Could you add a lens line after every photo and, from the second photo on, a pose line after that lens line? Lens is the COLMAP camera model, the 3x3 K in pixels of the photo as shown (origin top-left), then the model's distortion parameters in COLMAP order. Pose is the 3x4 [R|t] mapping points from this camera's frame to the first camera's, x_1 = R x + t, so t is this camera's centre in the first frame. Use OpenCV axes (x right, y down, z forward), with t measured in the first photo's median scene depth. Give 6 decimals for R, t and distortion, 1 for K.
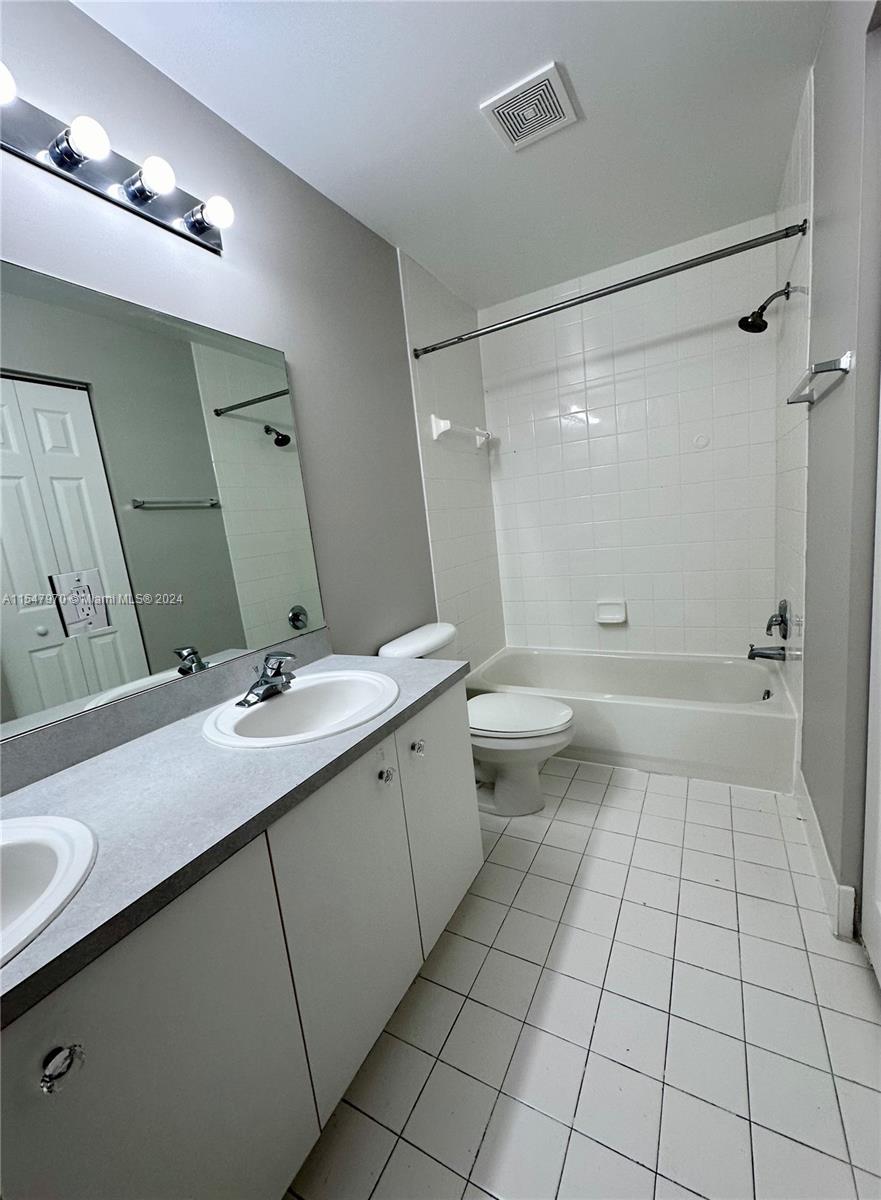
lens RADIAL K [[470.0, 0, 465.7], [0, 470.0, 597.4], [0, 0, 1]] dist [-0.000375, 0.000063]
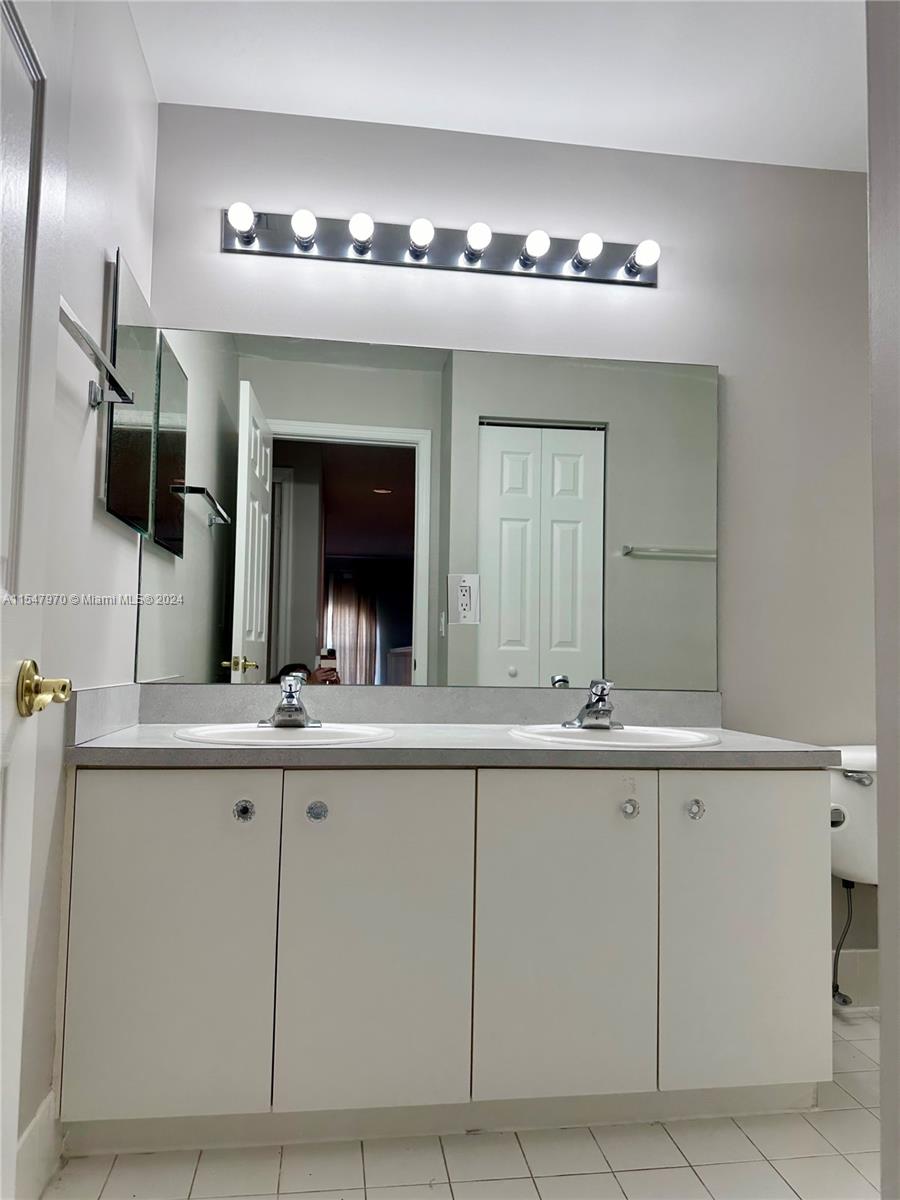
lens RADIAL K [[843.8, 0, 450.0], [0, 843.8, 600.0], [0, 0, 1]] dist [0.000047, -0.000837]
pose [[0.570570, 0.054189, -0.819460, 0.455633], [-0.205080, 0.975610, -0.078277, 0.090419], [0.795231, 0.212717, 0.567767, -0.135650]]
